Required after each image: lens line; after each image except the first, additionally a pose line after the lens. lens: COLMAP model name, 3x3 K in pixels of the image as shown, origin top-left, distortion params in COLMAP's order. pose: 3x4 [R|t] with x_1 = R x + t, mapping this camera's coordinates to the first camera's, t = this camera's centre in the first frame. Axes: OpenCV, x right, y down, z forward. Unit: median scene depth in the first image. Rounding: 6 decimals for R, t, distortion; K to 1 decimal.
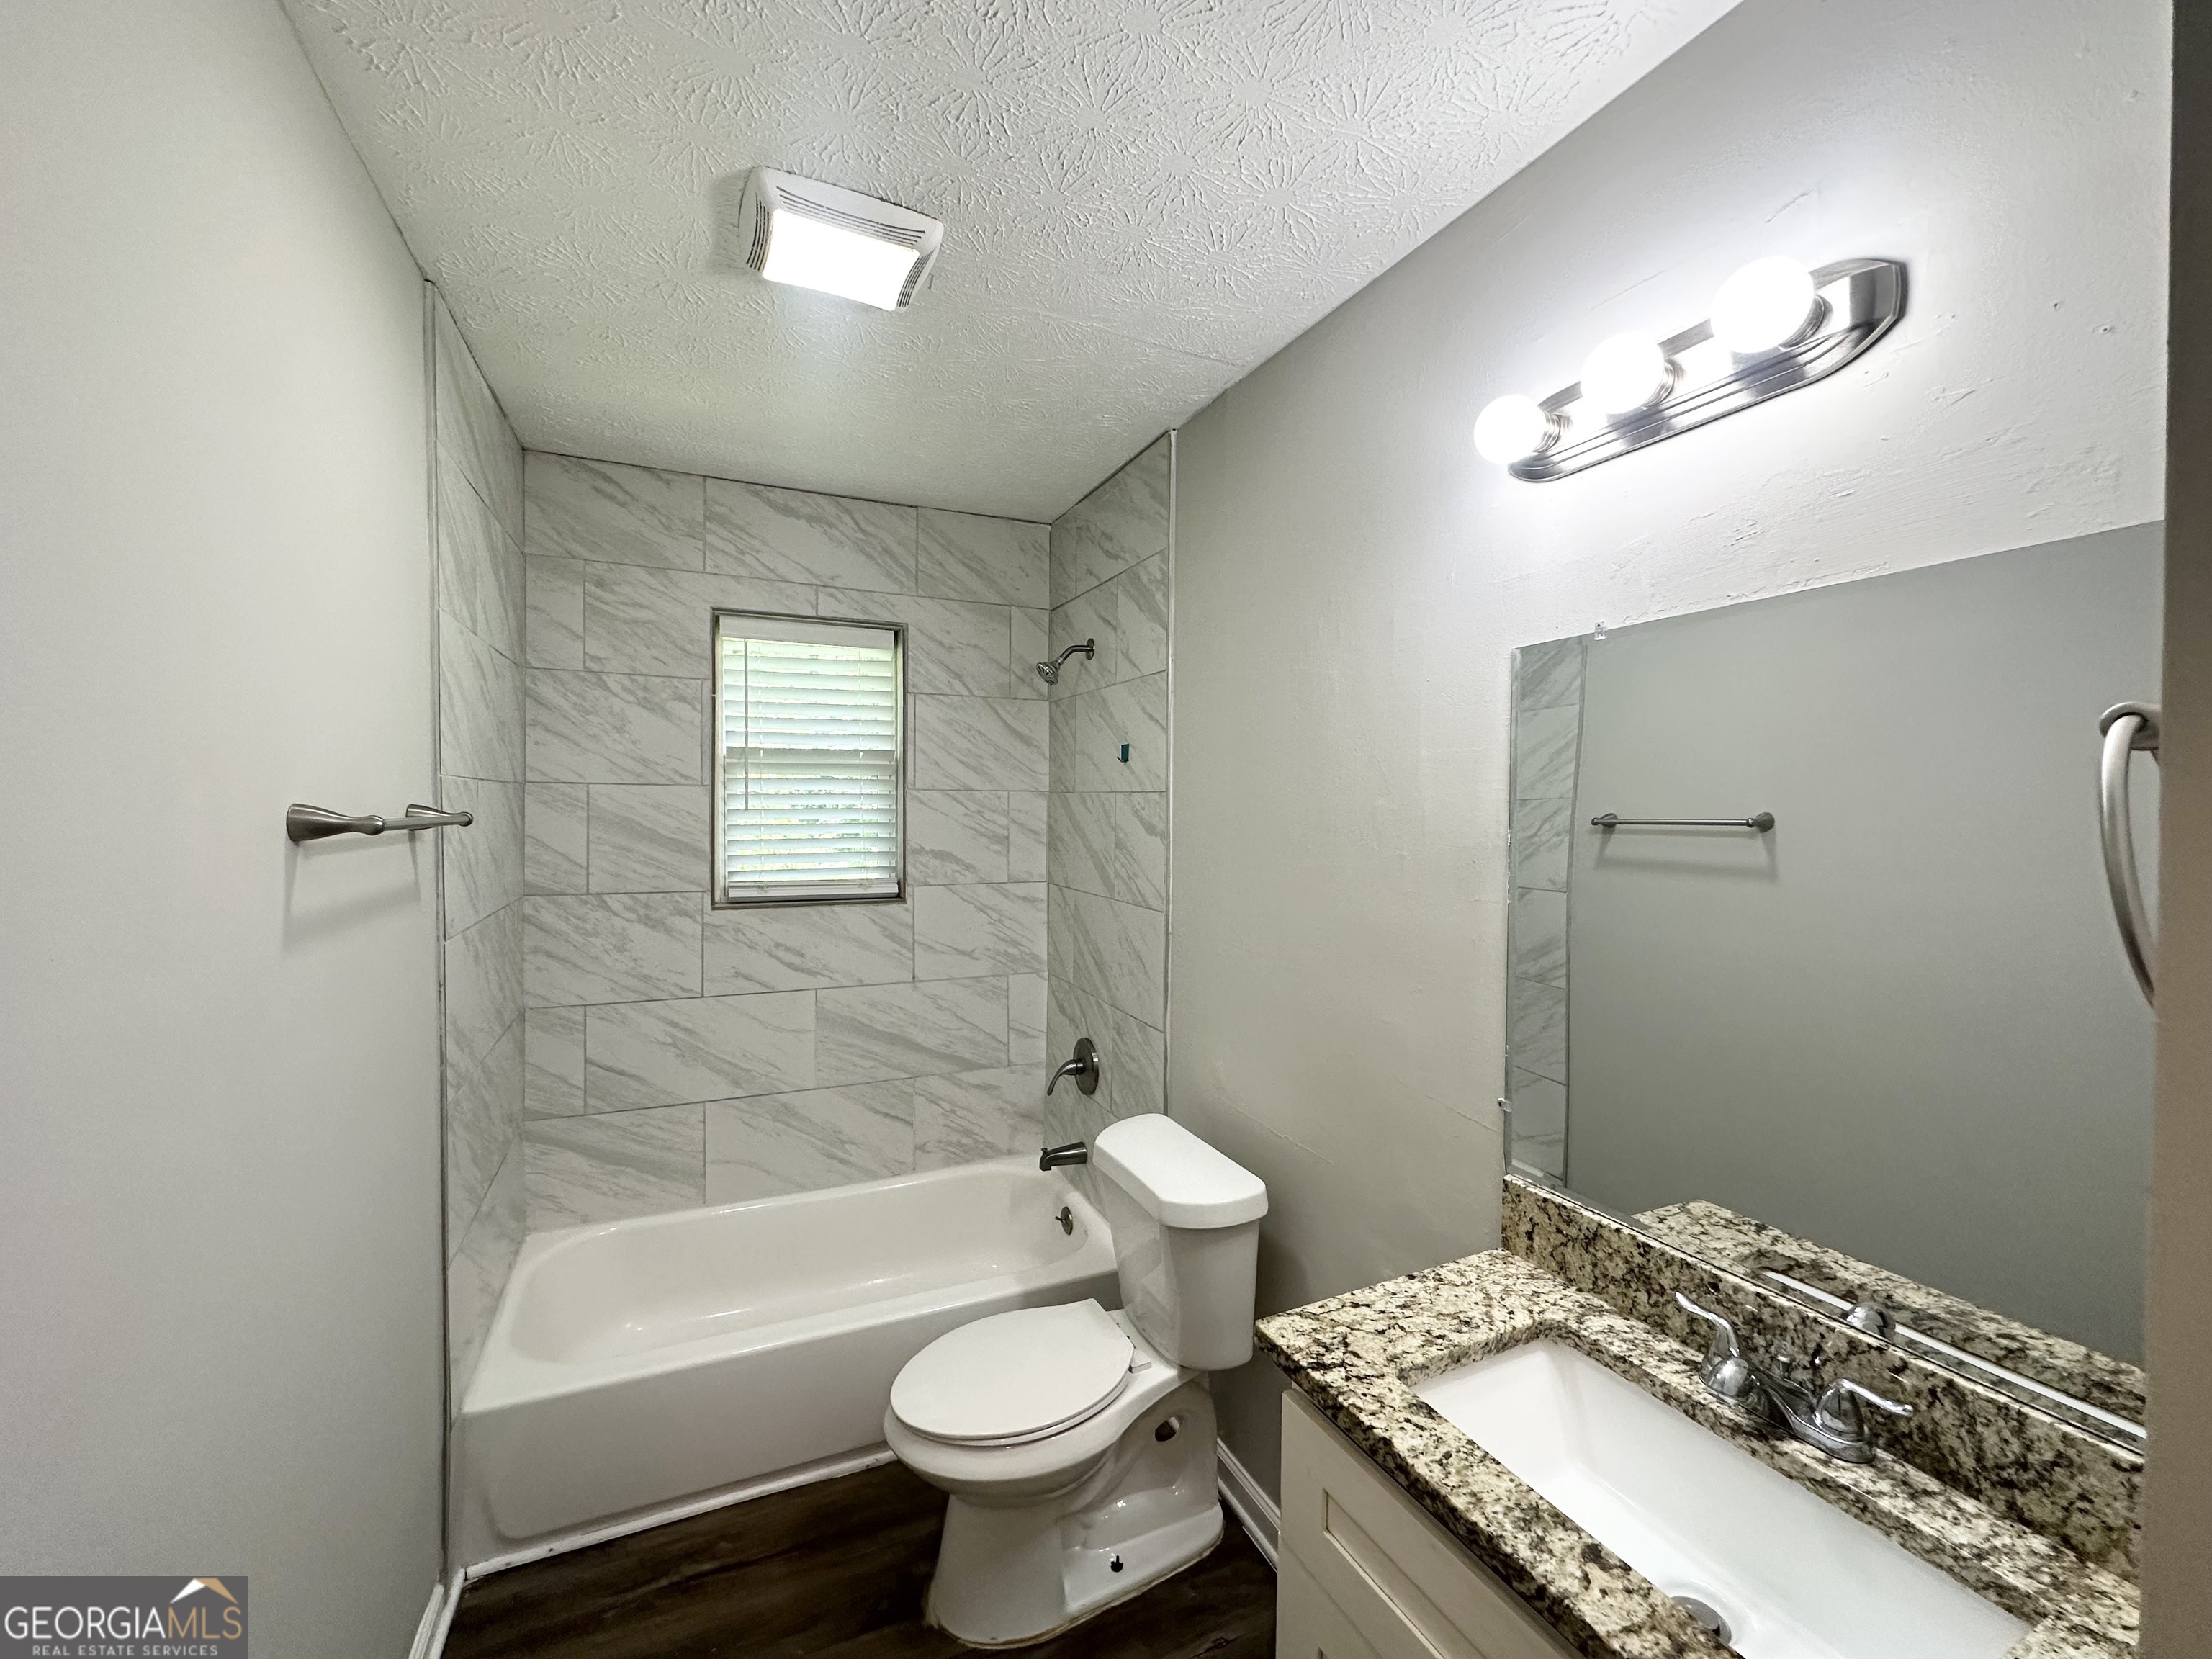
lens RADIAL K [[882.2, 0, 1107.5], [0, 882.2, 827.7], [0, 0, 1]] dist [-0.004195, 0.001081]
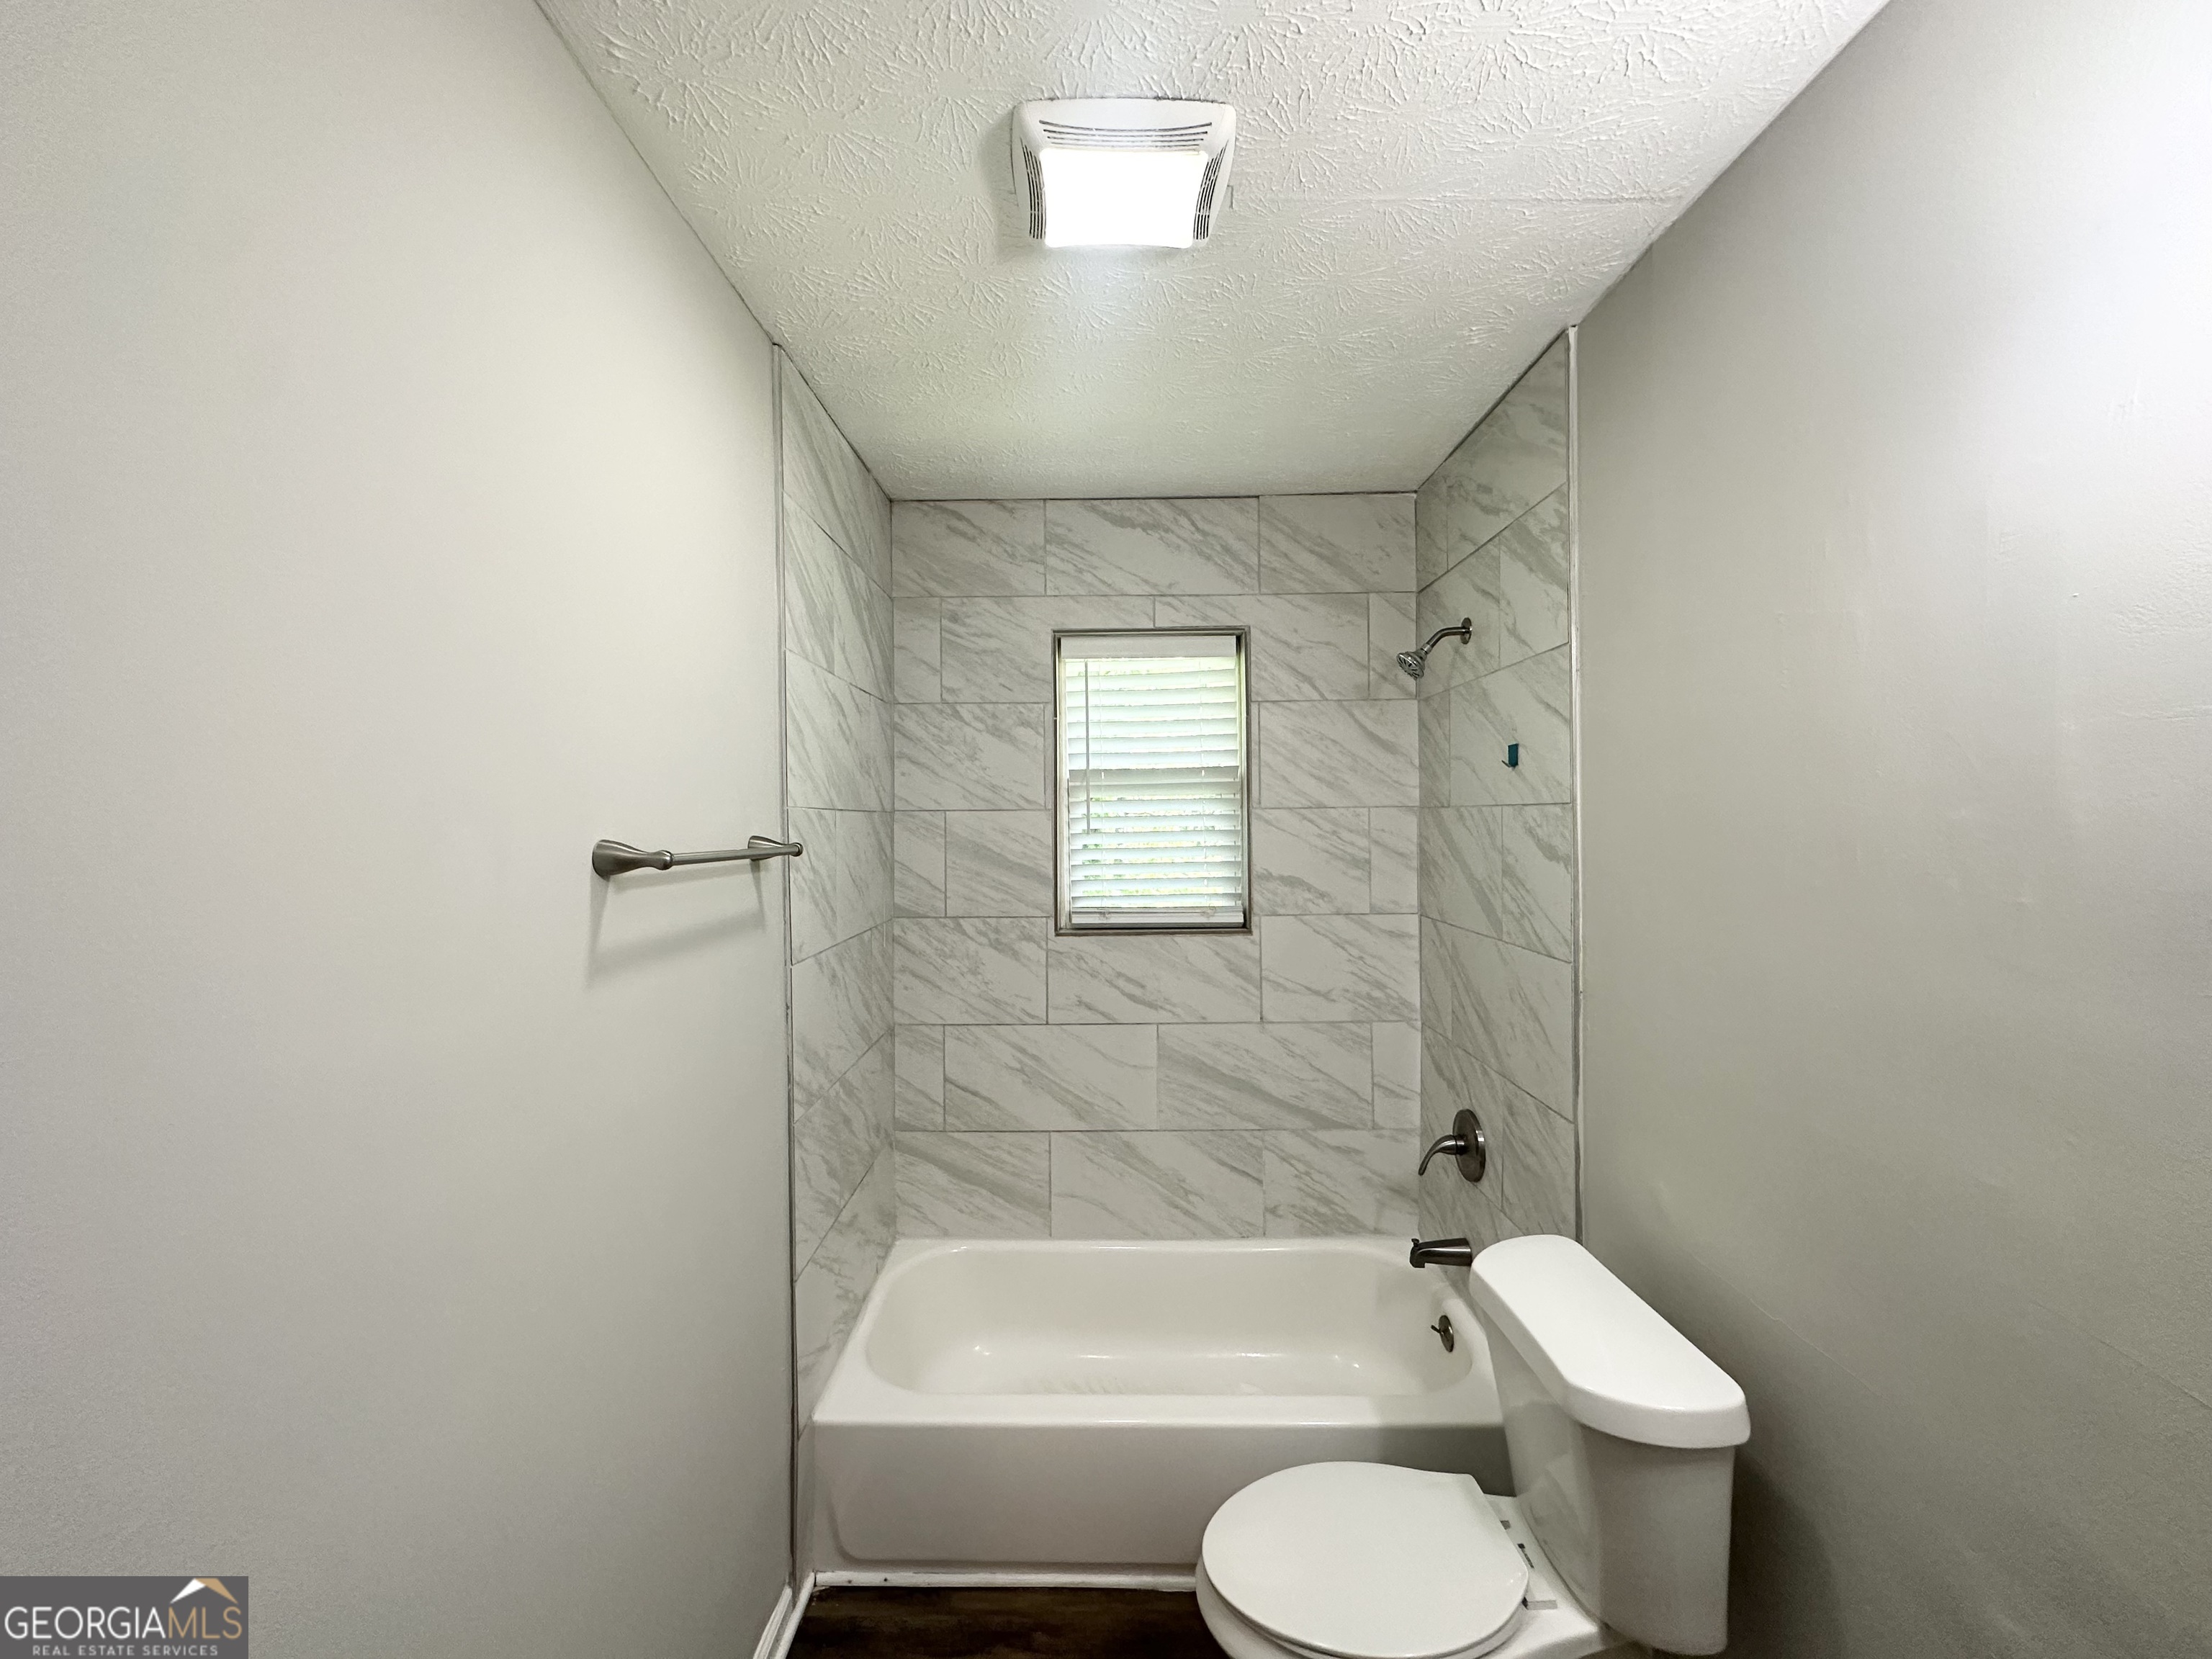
lens RADIAL K [[882.2, 0, 1107.5], [0, 882.2, 827.7], [0, 0, 1]] dist [-0.004195, 0.001081]
pose [[0.907108, -0.016115, -0.420589, 0.020616], [0.007848, 0.999741, -0.021380, -0.006204], [0.420825, 0.016093, 0.906999, 0.132340]]
